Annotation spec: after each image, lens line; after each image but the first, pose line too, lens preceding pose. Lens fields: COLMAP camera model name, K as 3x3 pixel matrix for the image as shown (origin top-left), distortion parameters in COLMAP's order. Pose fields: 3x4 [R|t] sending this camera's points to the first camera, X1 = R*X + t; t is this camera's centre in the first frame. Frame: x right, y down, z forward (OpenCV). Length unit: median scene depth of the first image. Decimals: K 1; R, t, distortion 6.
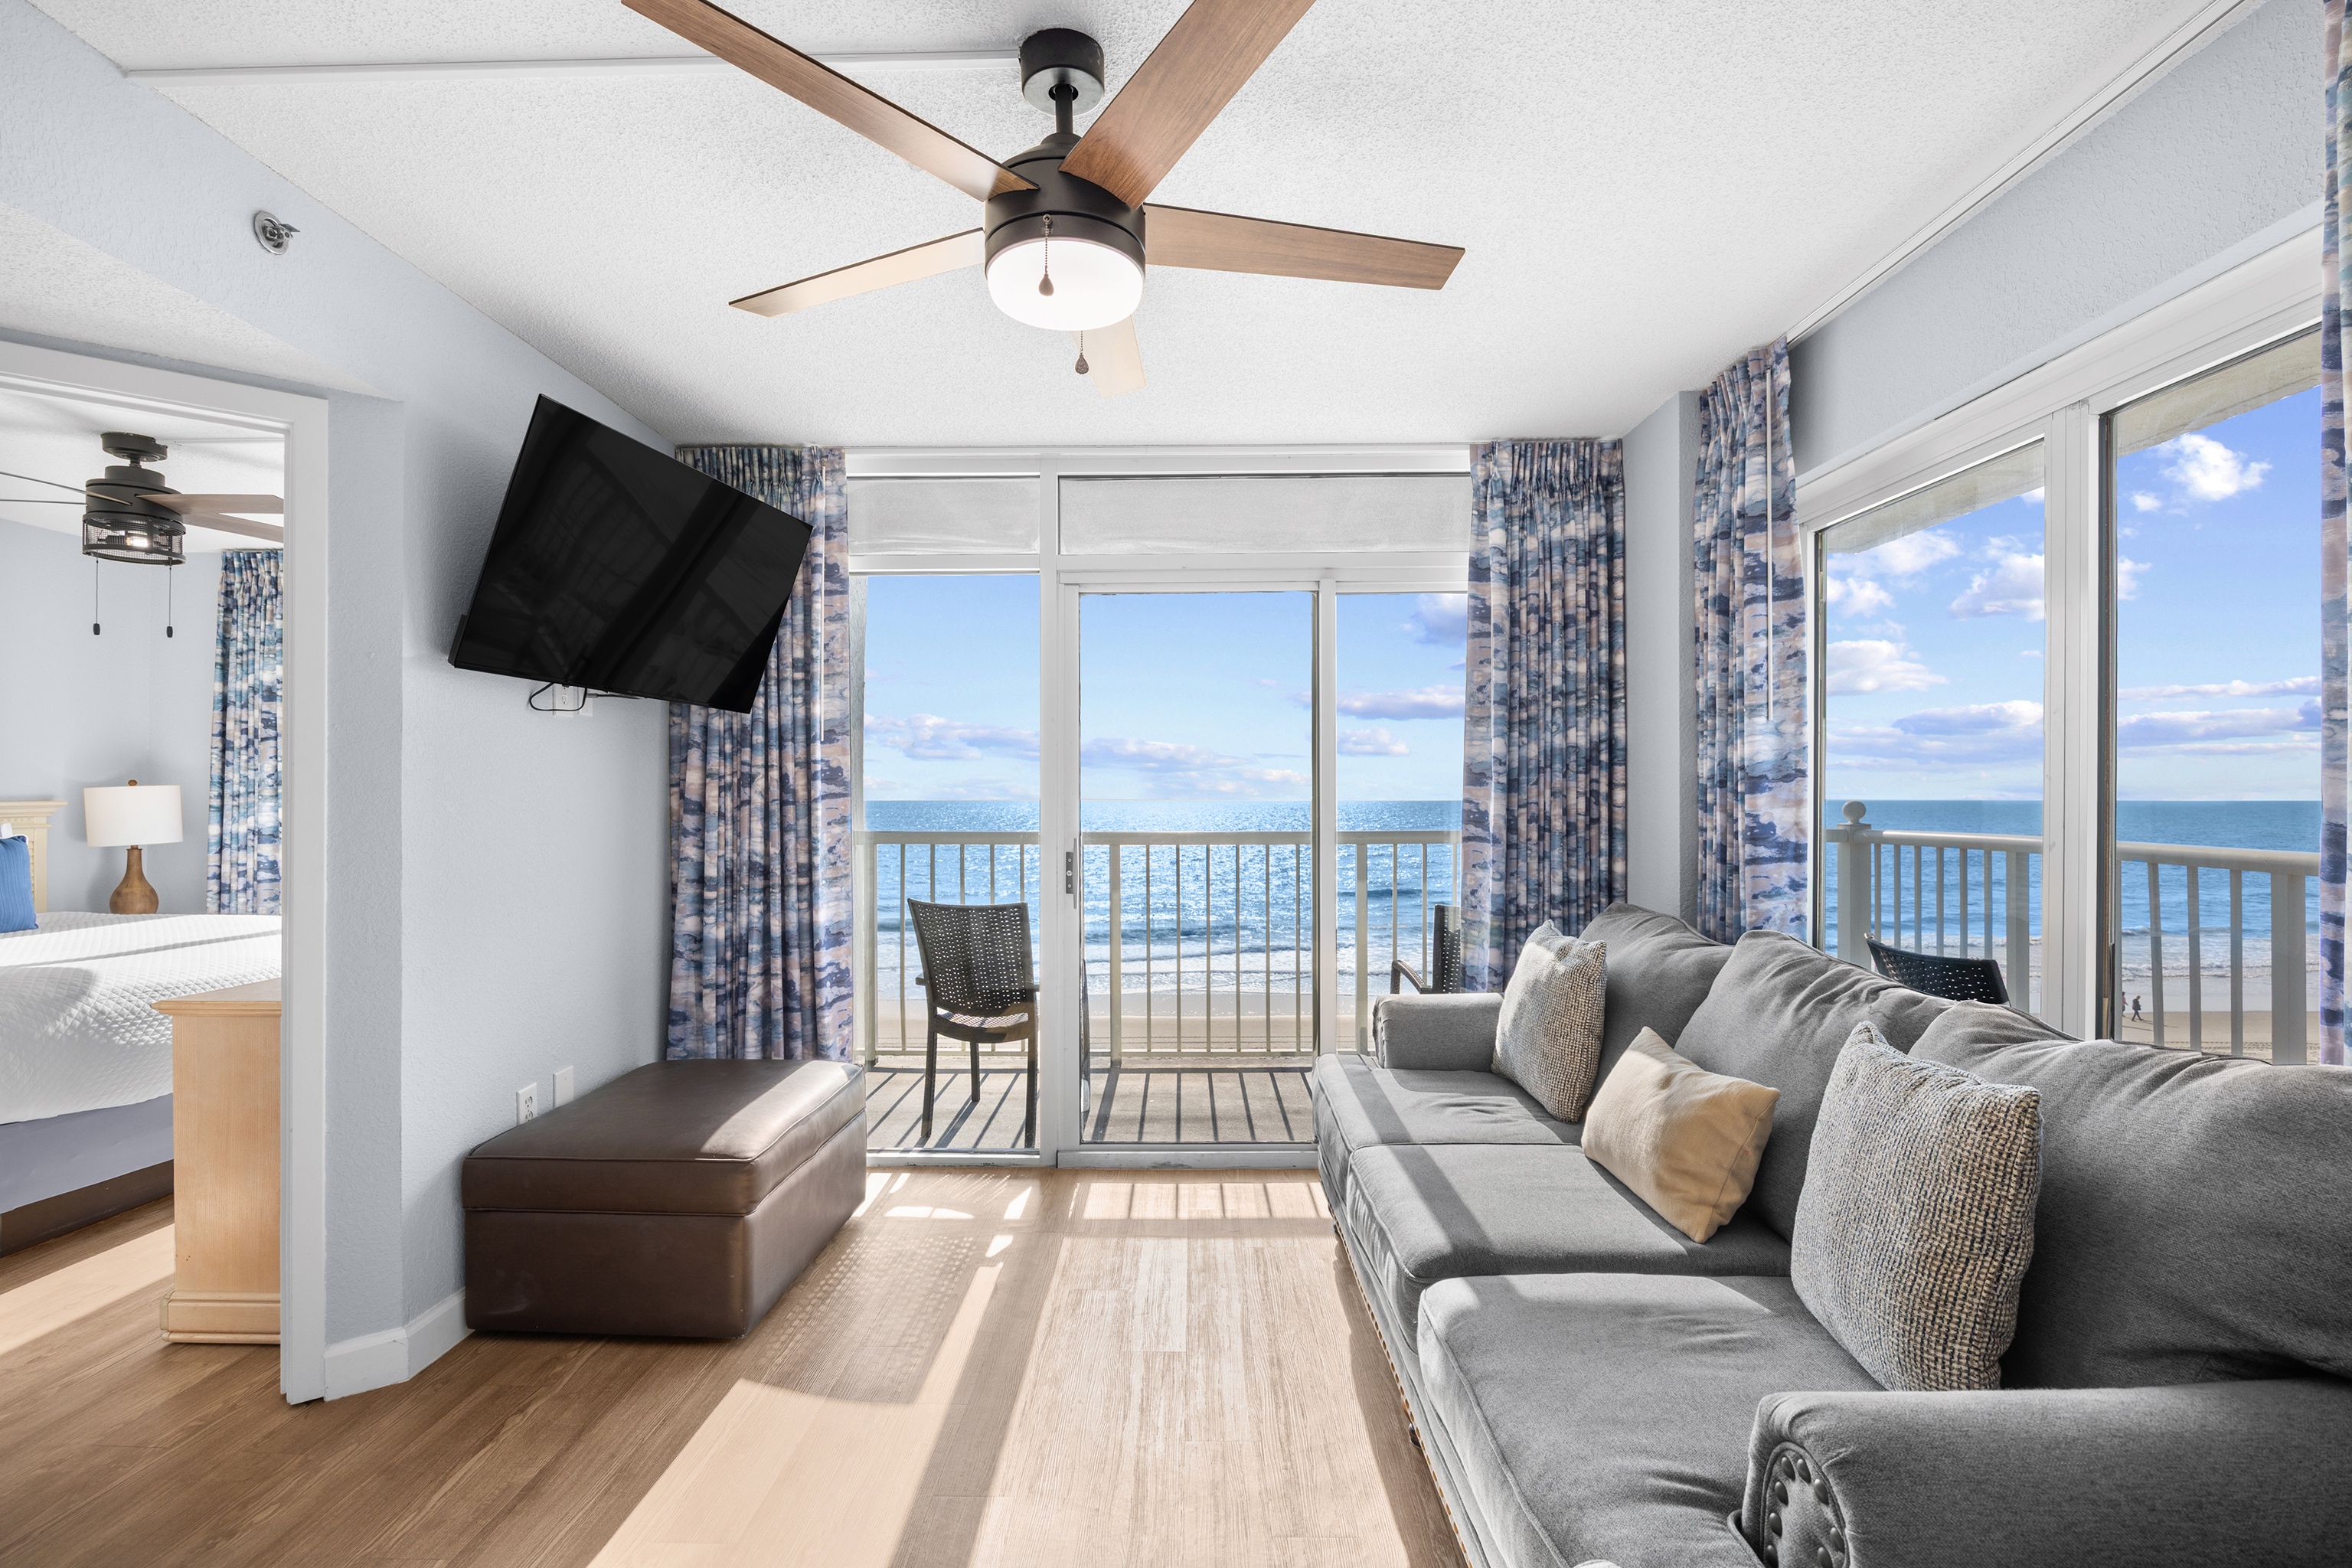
lens RADIAL K [[1091.4, 0, 1176.2], [0, 1091.4, 796.8], [0, 0, 1]] dist [-0.012168, 0.000619]
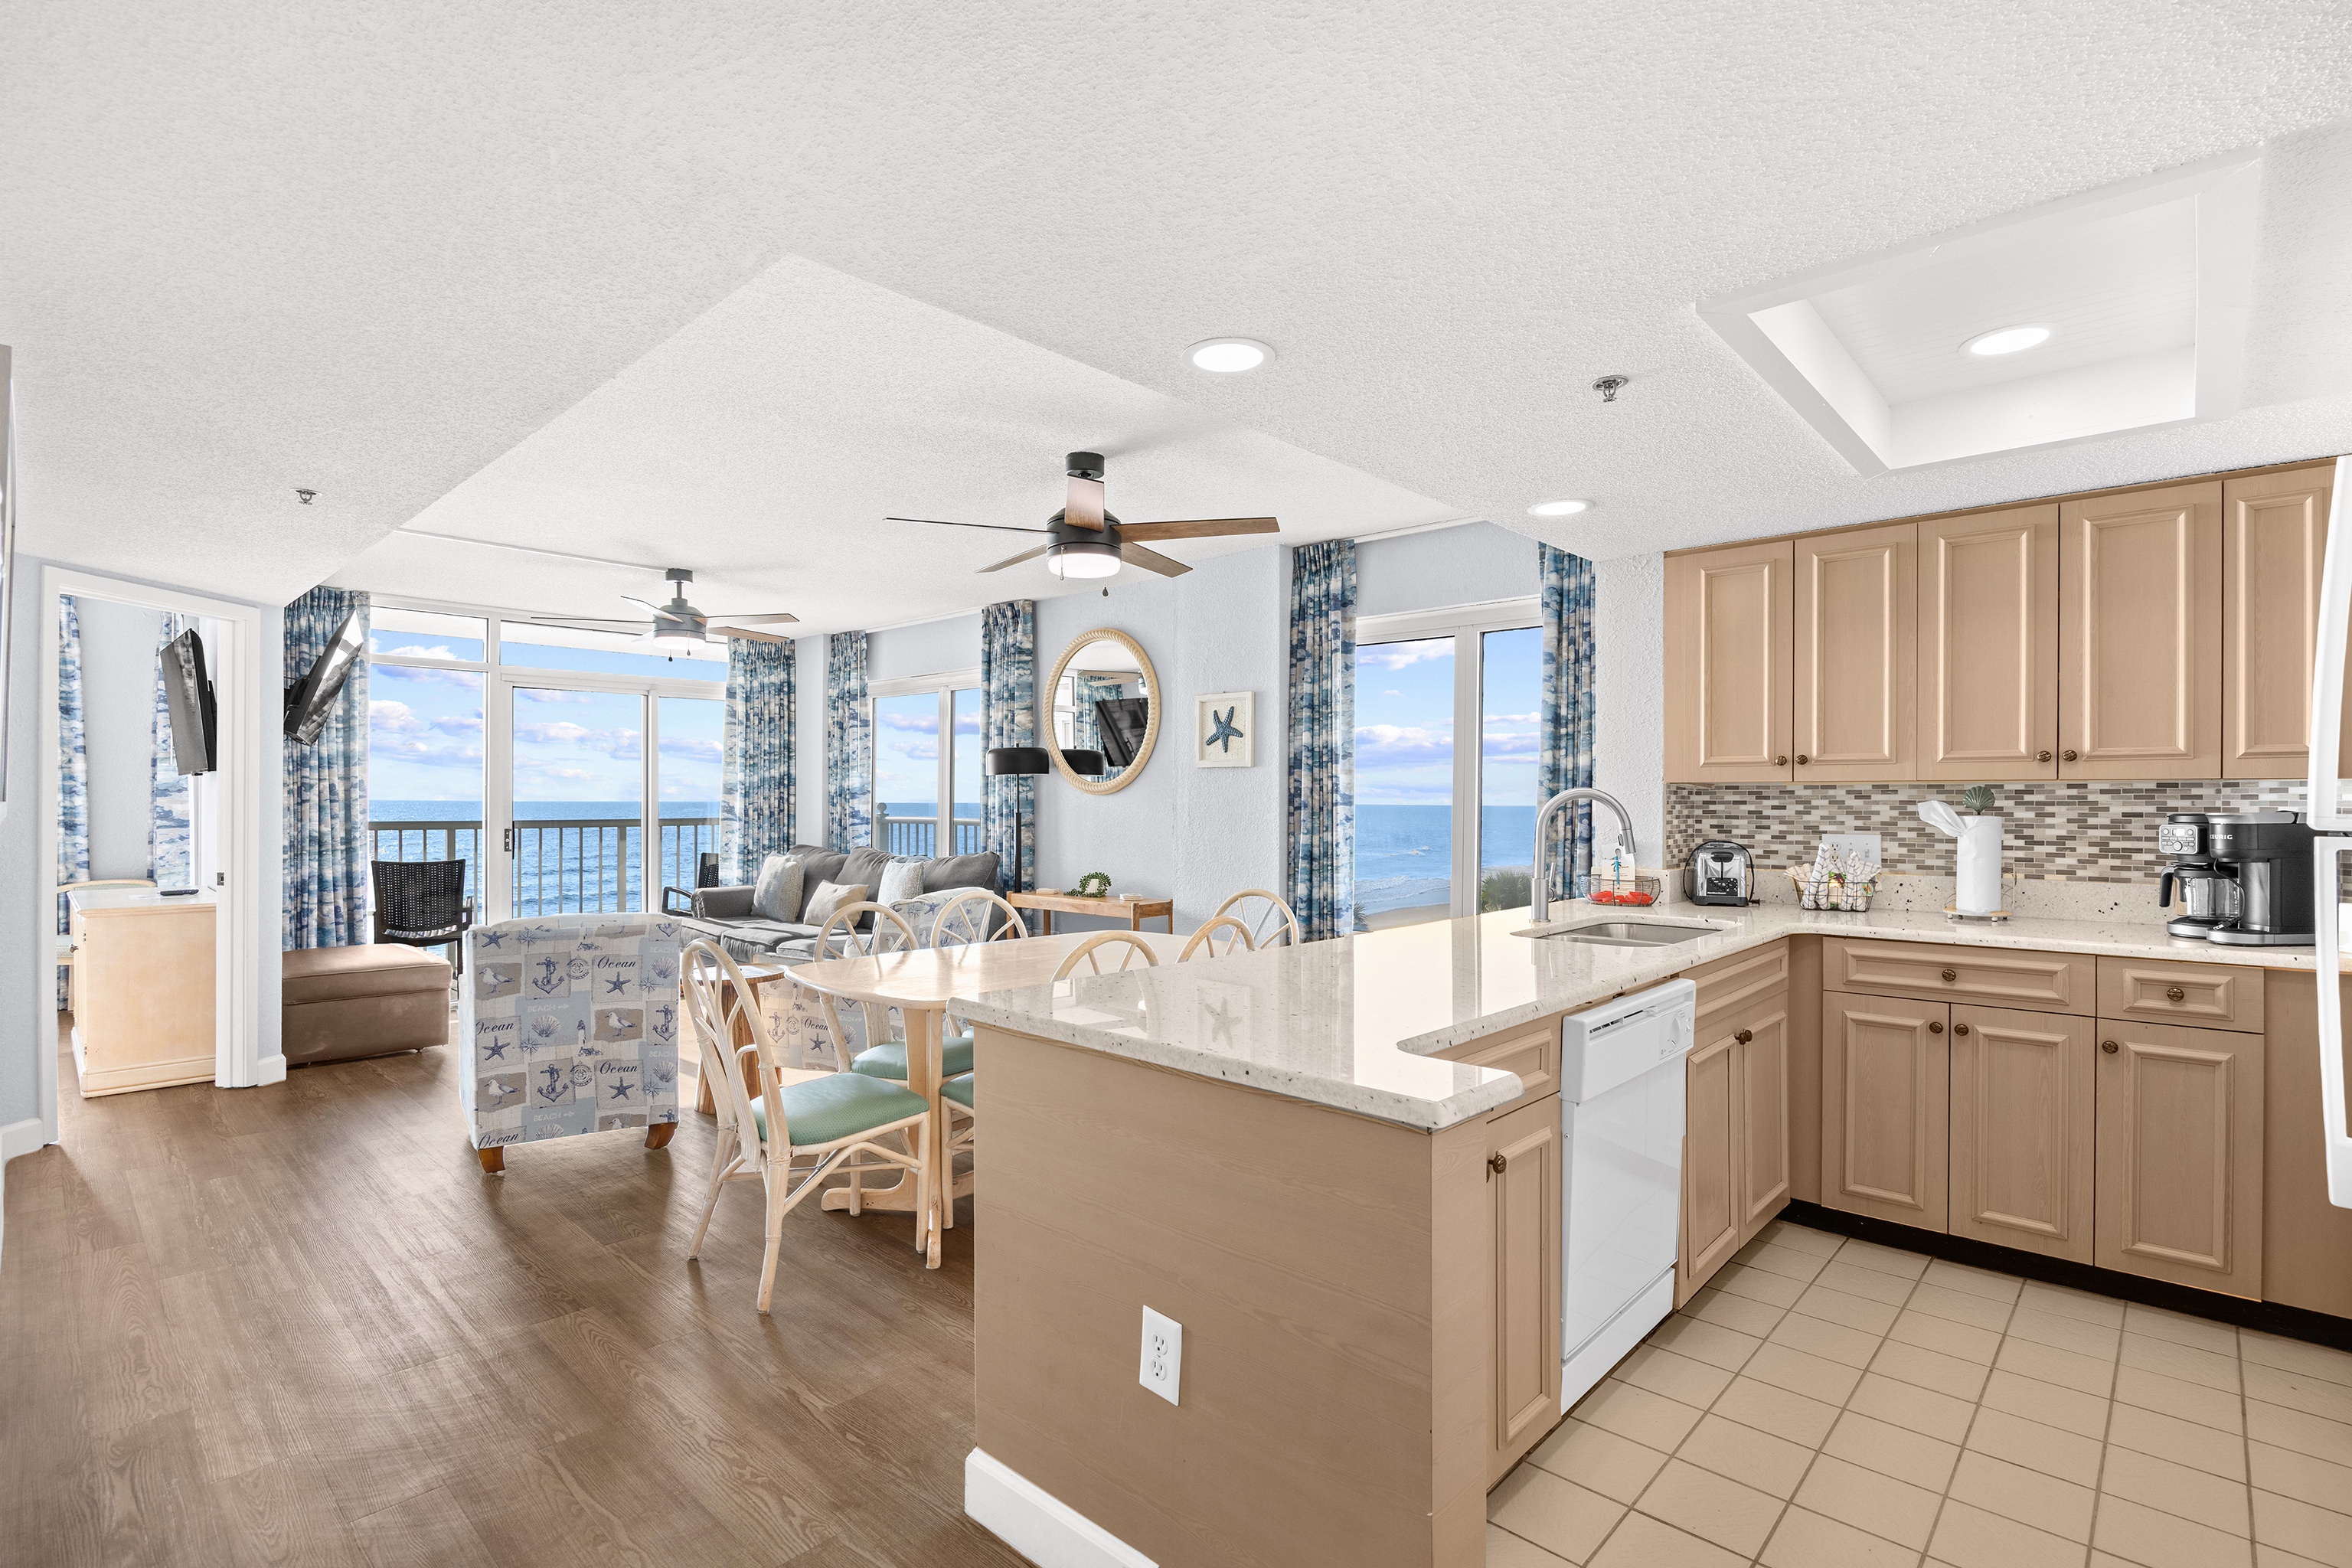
lens RADIAL K [[1091.4, 0, 1171.8], [0, 1091.4, 801.7], [0, 0, 1]] dist [-0.012168, 0.000619]
pose [[0.675968, 0.003433, 0.736923, -0.719975], [-0.007099, 0.999973, 0.001853, -0.006140], [-0.736897, -0.006484, 0.675974, -1.093977]]
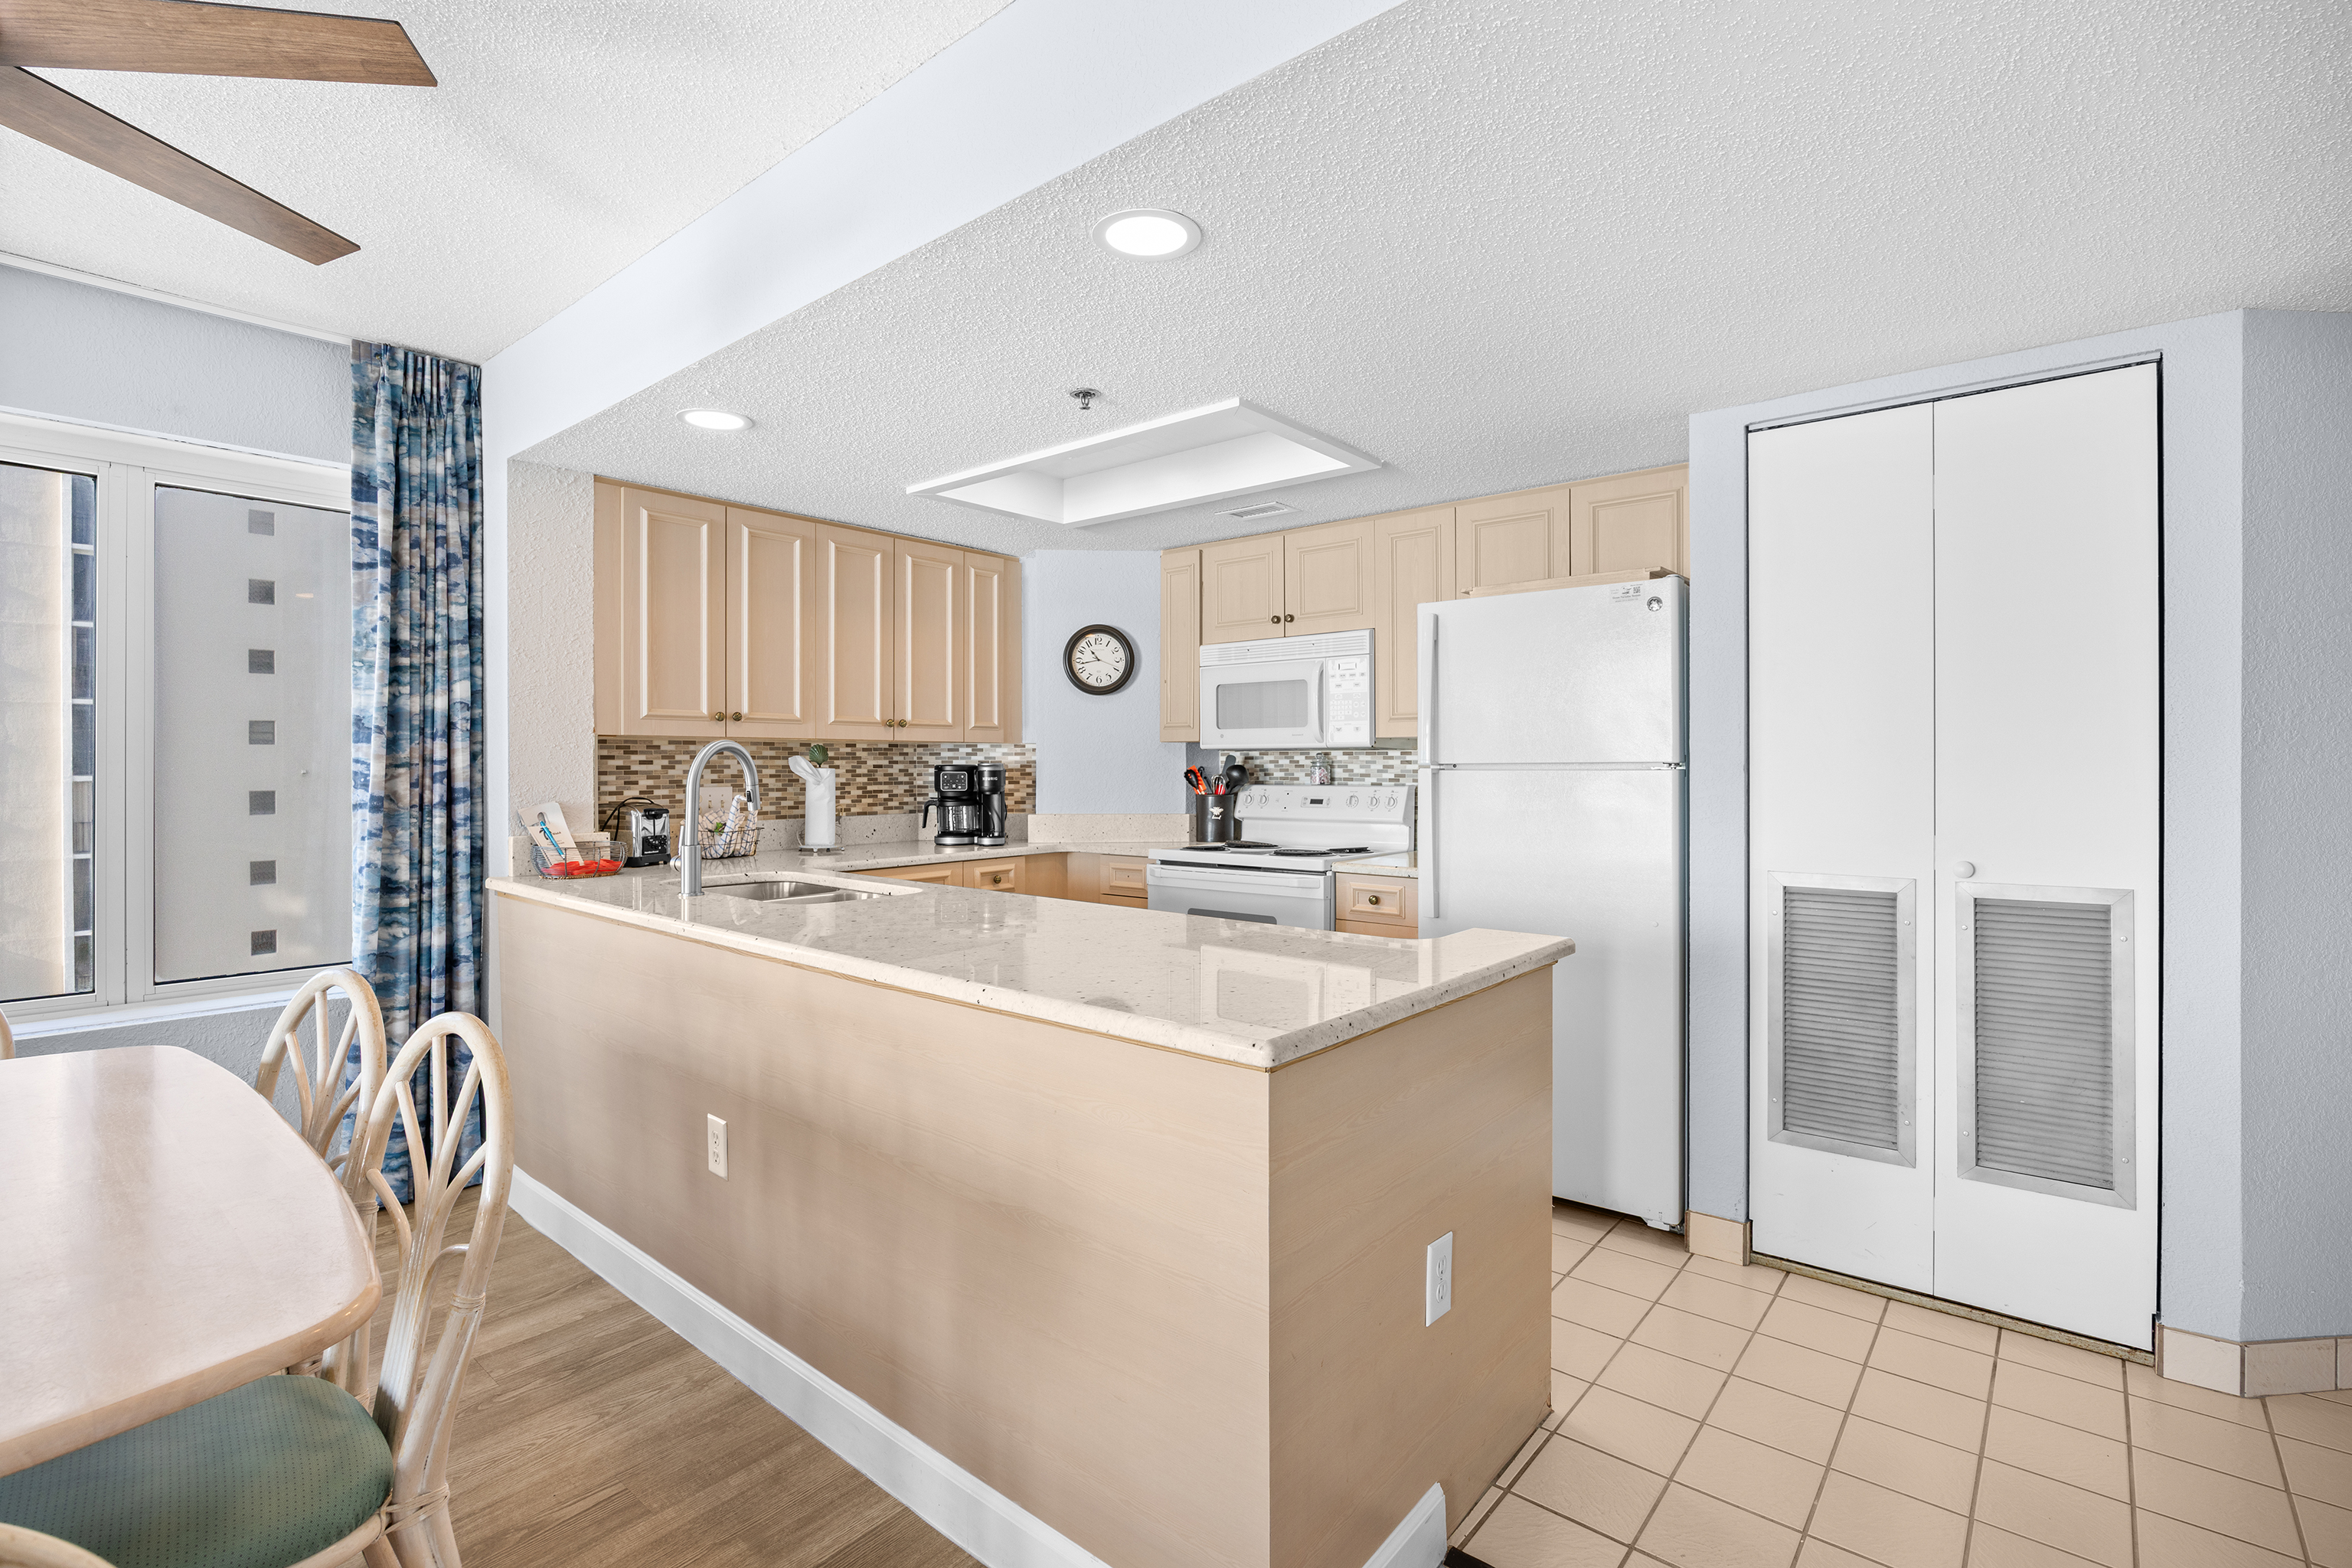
lens RADIAL K [[1091.4, 0, 1178.4], [0, 1091.4, 773.6], [0, 0, 1]] dist [-0.012168, 0.000619]
pose [[-0.776893, -0.002965, 0.629626, -0.604865], [0.000279, 0.999987, 0.005054, 0.002470], [-0.629633, 0.004102, -0.776882, -0.349286]]
